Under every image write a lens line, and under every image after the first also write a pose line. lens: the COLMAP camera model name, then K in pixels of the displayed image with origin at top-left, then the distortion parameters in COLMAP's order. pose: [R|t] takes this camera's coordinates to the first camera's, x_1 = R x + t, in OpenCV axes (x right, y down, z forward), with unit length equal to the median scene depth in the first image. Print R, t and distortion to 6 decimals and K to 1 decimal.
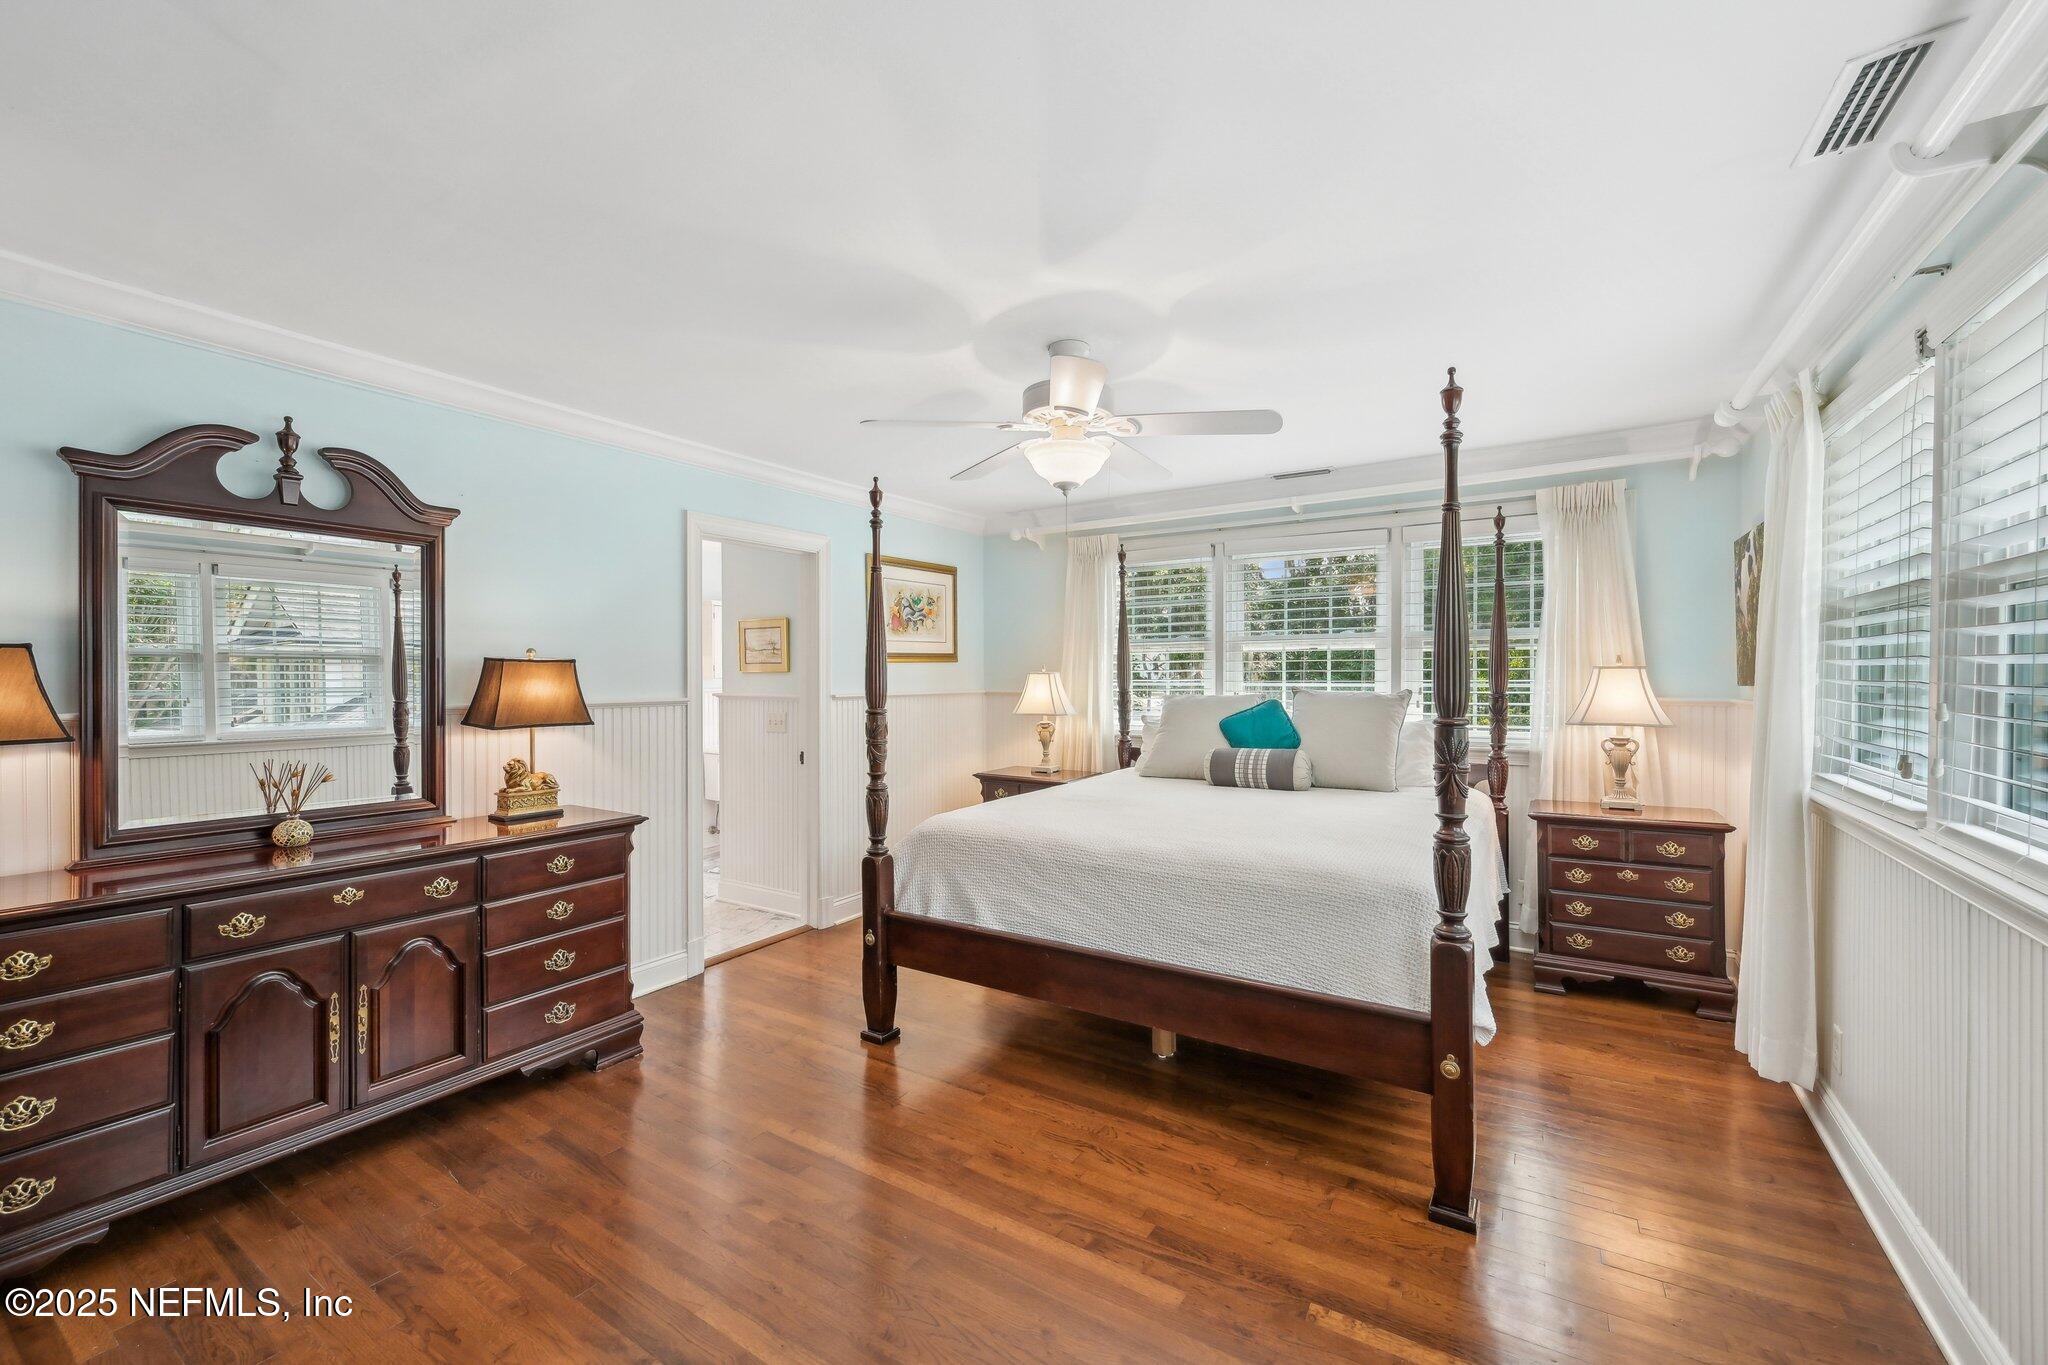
lens RADIAL K [[823.6, 0, 1023.2], [0, 823.6, 666.6], [0, 0, 1]] dist [-0.000713, -0.000564]
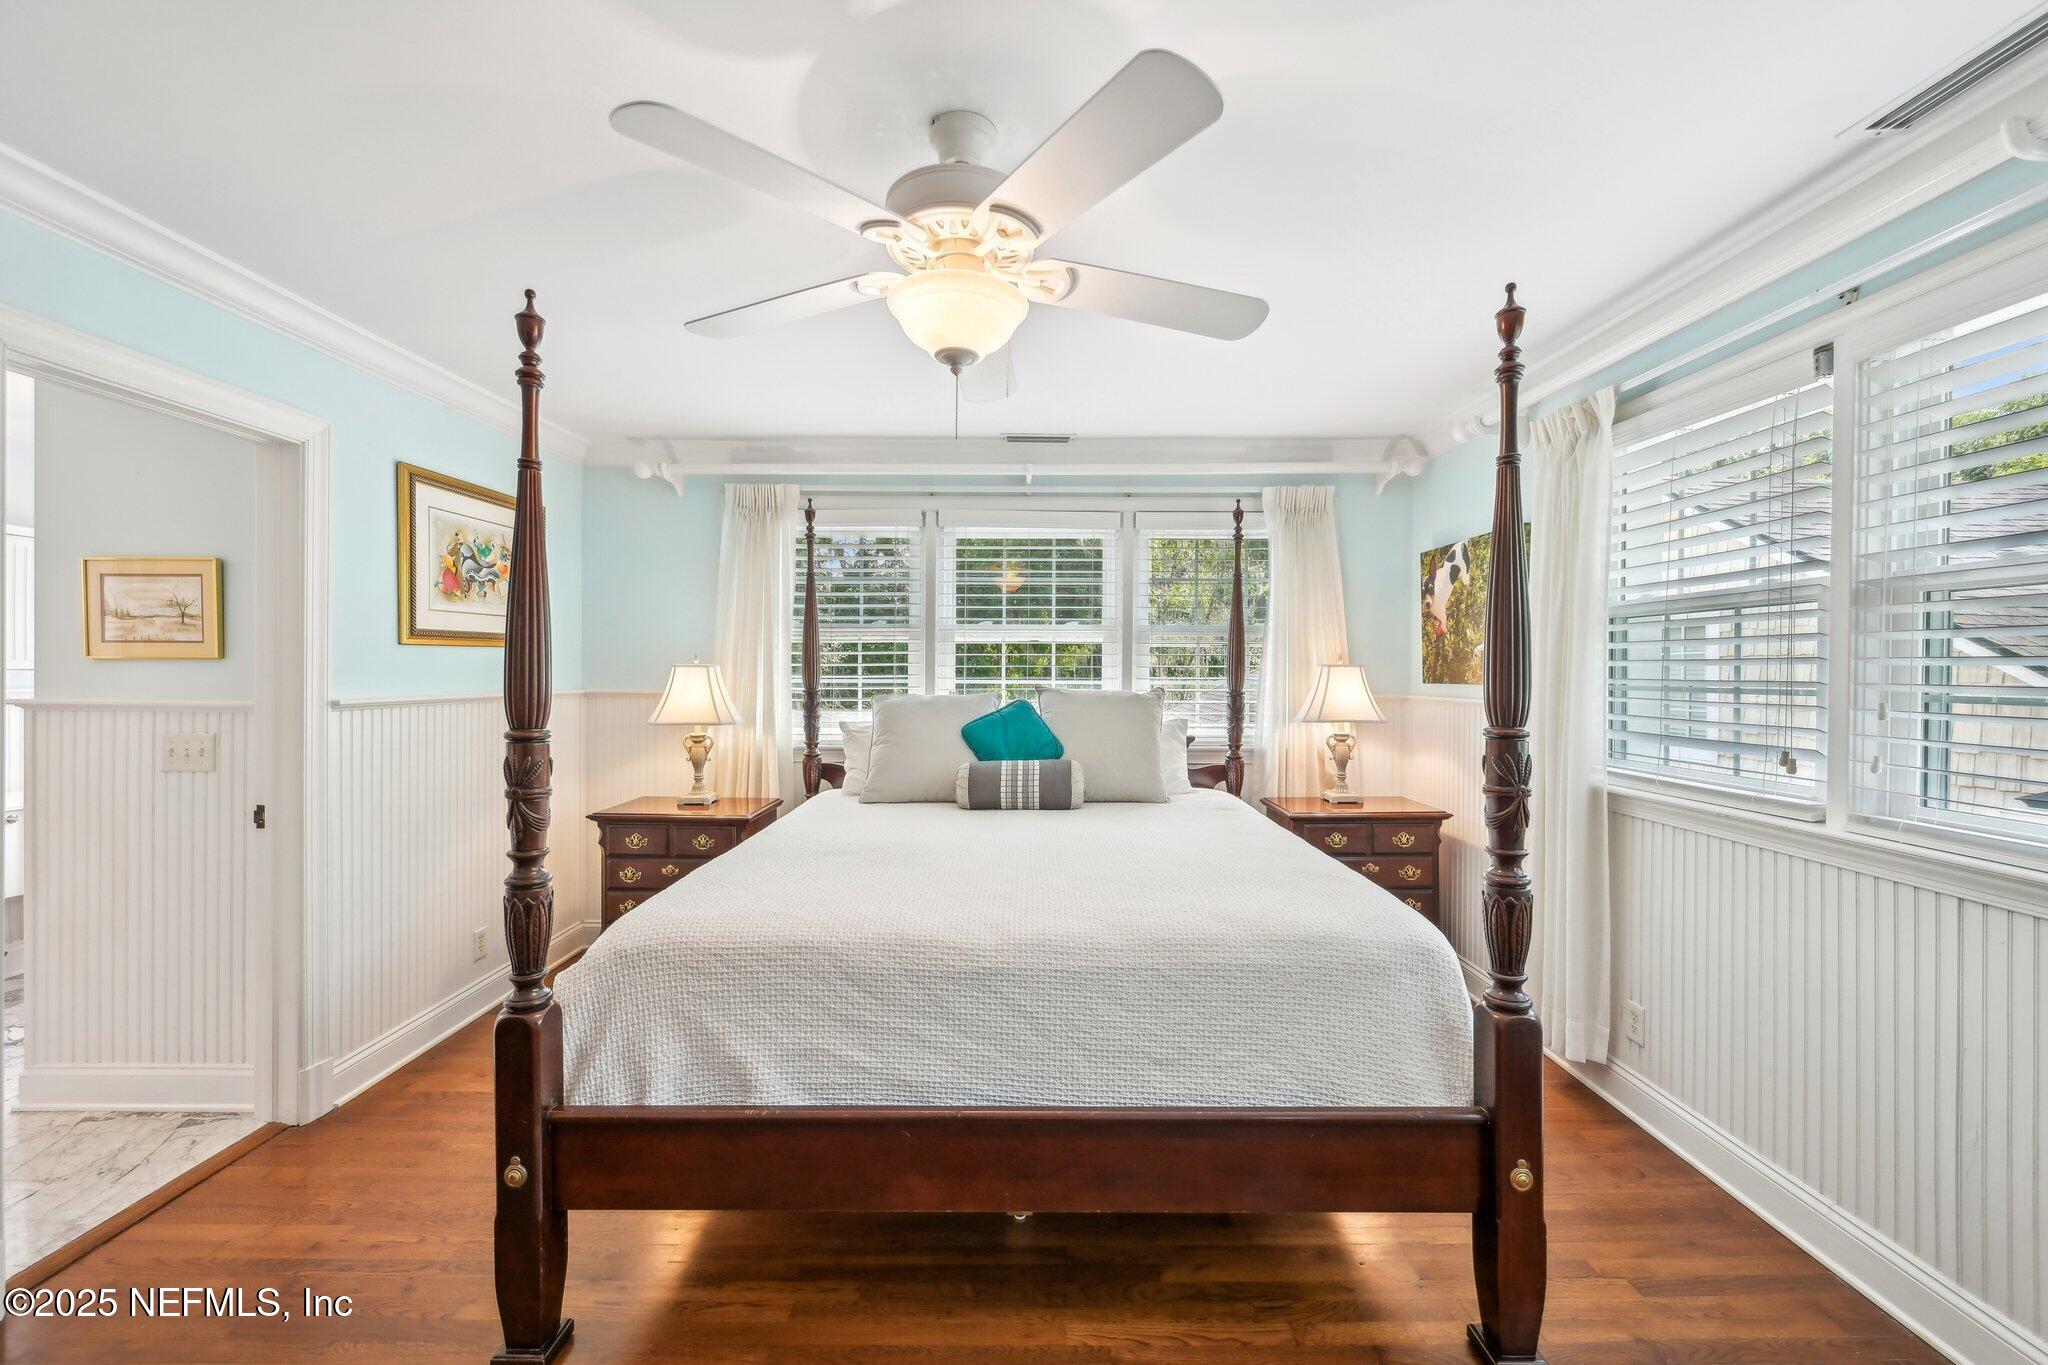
lens RADIAL K [[823.6, 0, 1023.2], [0, 823.6, 666.6], [0, 0, 1]] dist [-0.000713, -0.000564]
pose [[0.842533, 0.009568, 0.538559, -0.158533], [-0.012852, 0.999915, 0.002342, 0.004320], [-0.538491, -0.008894, 0.842584, 0.314528]]
